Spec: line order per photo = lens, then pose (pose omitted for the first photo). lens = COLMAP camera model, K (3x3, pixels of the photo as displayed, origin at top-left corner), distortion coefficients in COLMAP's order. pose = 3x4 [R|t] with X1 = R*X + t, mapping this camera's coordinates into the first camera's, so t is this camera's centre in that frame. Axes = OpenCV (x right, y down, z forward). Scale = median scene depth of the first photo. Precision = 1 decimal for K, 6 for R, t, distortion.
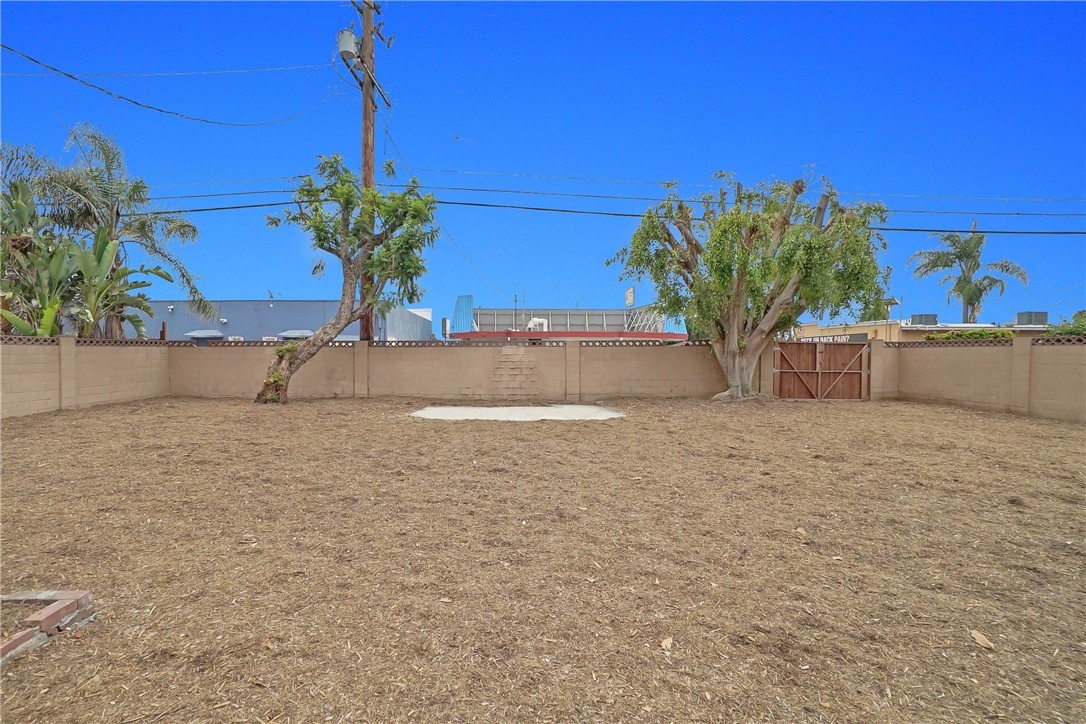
lens RADIAL K [[490.7, 0, 543.0], [0, 490.7, 362.0], [0, 0, 1]] dist [-0.045108, 0.000132]
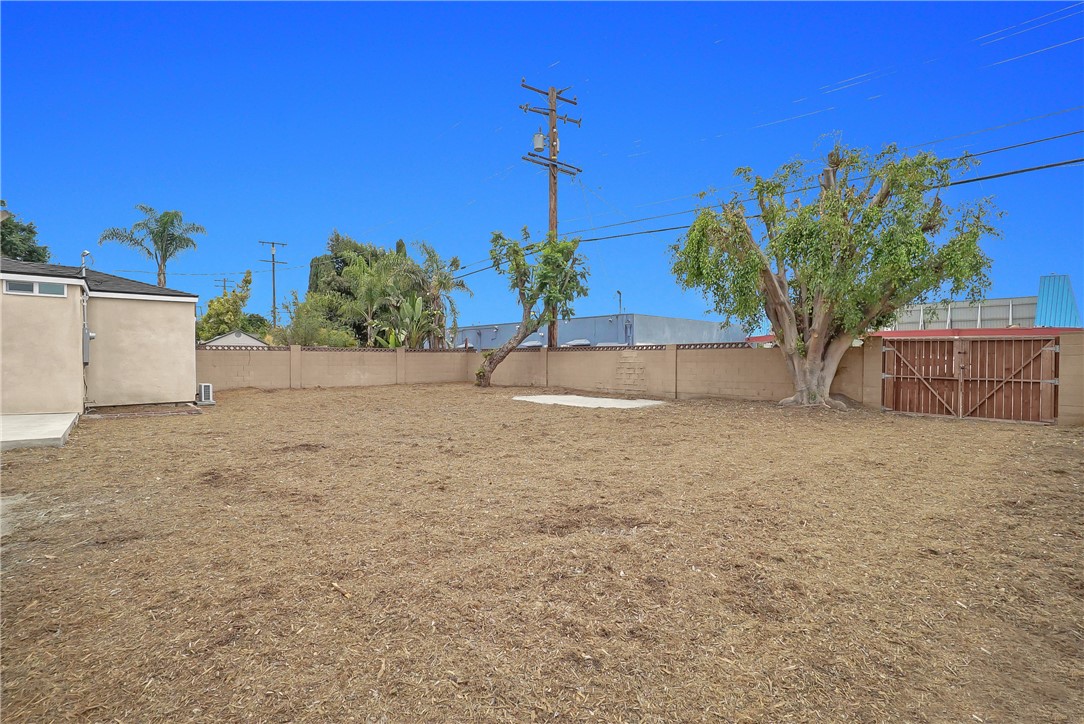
lens RADIAL K [[470.6, 0, 537.4], [0, 470.6, 363.1], [0, 0, 1]] dist [-0.041105, 0.000376]
pose [[0.672983, 0.007387, -0.739621, 0.652456], [-0.011415, 0.999935, -0.000399, 0.003370], [0.739570, 0.008711, 0.673023, 0.054012]]
